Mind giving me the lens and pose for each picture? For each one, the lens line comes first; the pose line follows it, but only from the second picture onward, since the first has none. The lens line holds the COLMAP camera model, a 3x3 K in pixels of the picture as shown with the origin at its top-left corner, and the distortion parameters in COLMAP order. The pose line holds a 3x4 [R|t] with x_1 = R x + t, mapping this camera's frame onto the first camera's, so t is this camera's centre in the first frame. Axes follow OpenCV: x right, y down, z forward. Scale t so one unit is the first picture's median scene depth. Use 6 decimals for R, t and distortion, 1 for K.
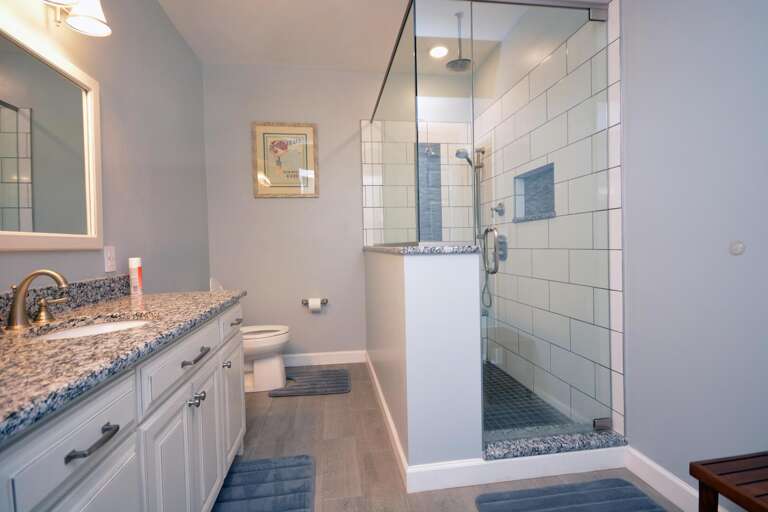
lens RADIAL K [[368.5, 0, 383.9], [0, 368.5, 252.7], [0, 0, 1]] dist [0.003567, -0.000173]
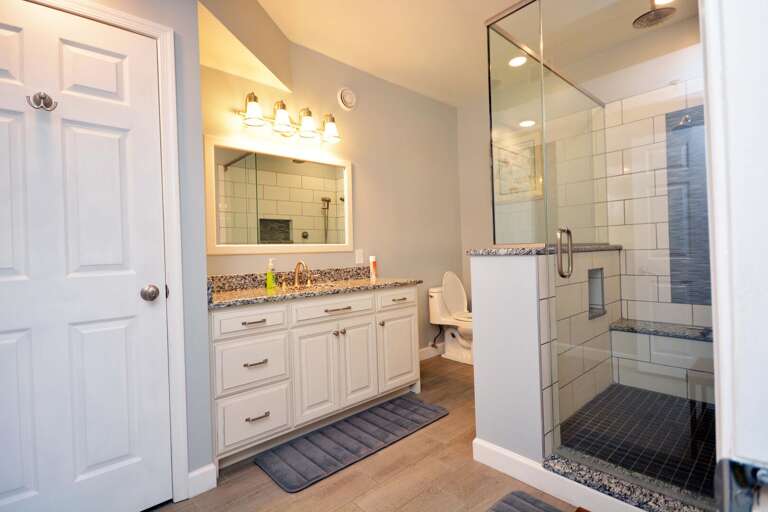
lens RADIAL K [[368.5, 0, 383.4], [0, 368.5, 255.3], [0, 0, 1]] dist [0.003567, -0.000173]
pose [[0.554327, 0.008918, -0.832251, 0.853667], [0.001449, 0.999931, 0.011680, -0.010475], [0.832298, -0.007680, 0.554275, 0.112466]]
